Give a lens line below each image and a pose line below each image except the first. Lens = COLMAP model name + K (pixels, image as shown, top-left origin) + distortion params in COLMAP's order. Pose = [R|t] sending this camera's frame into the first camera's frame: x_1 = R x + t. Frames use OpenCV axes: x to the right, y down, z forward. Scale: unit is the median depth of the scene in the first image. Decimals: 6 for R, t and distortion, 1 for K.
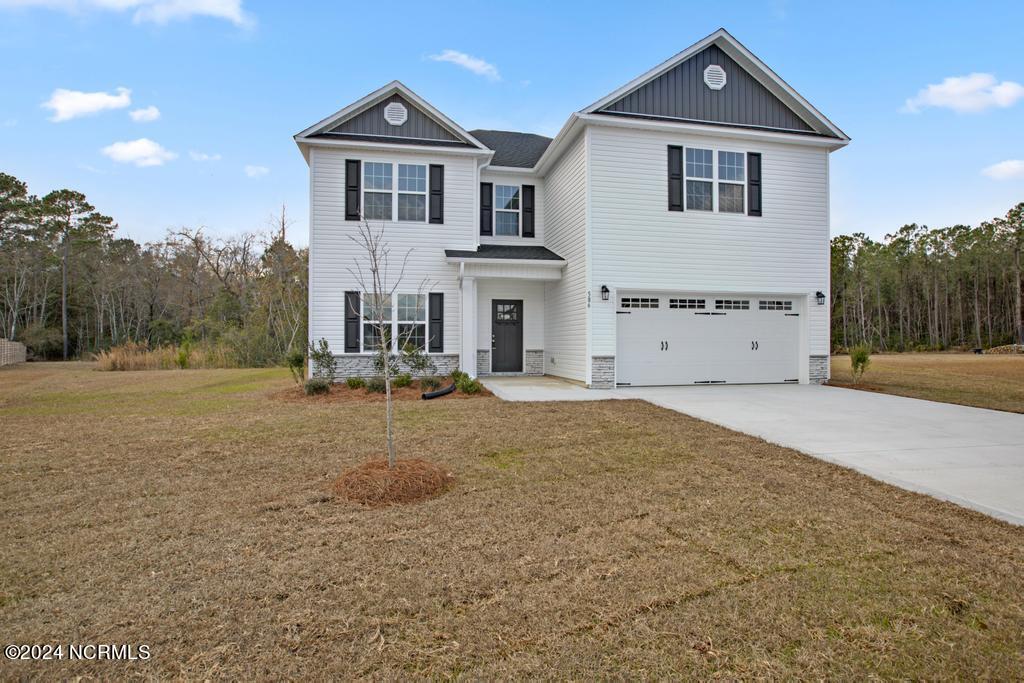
lens RADIAL K [[467.6, 0, 513.3], [0, 467.6, 341.4], [0, 0, 1]] dist [-0.048136, 0.014269]
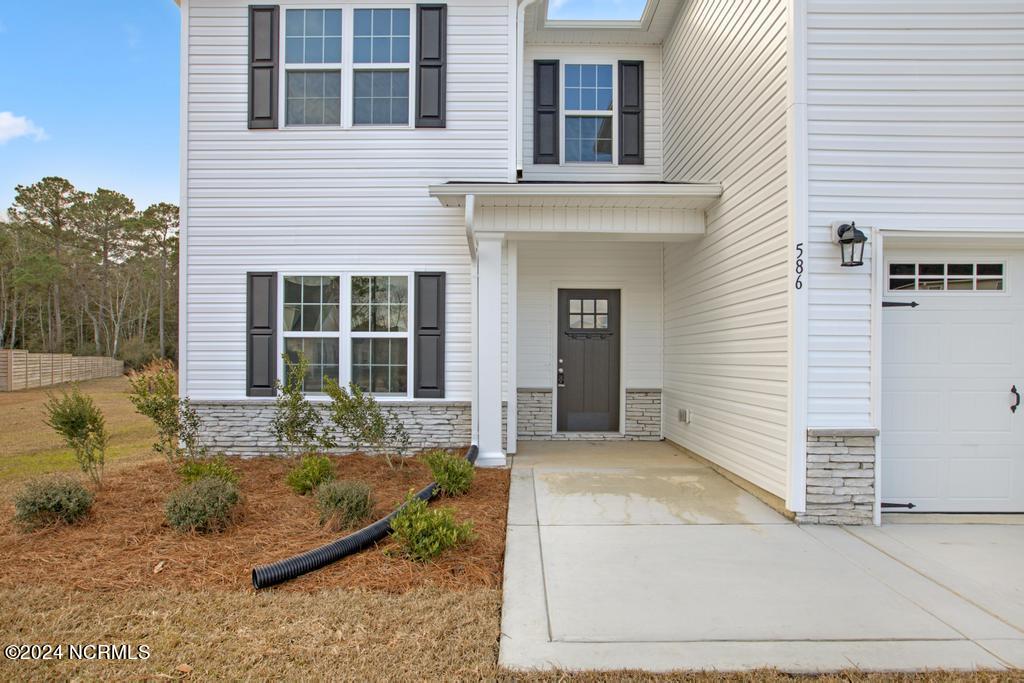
lens RADIAL K [[540.9, 0, 512.2], [0, 540.9, 357.0], [0, 0, 1]] dist [-0.038069, 0.000449]
pose [[0.979135, 0.003749, -0.203175, 0.029087], [-0.003655, 0.999993, 0.000837, -0.018409], [0.203177, -0.000076, 0.979142, 0.477680]]
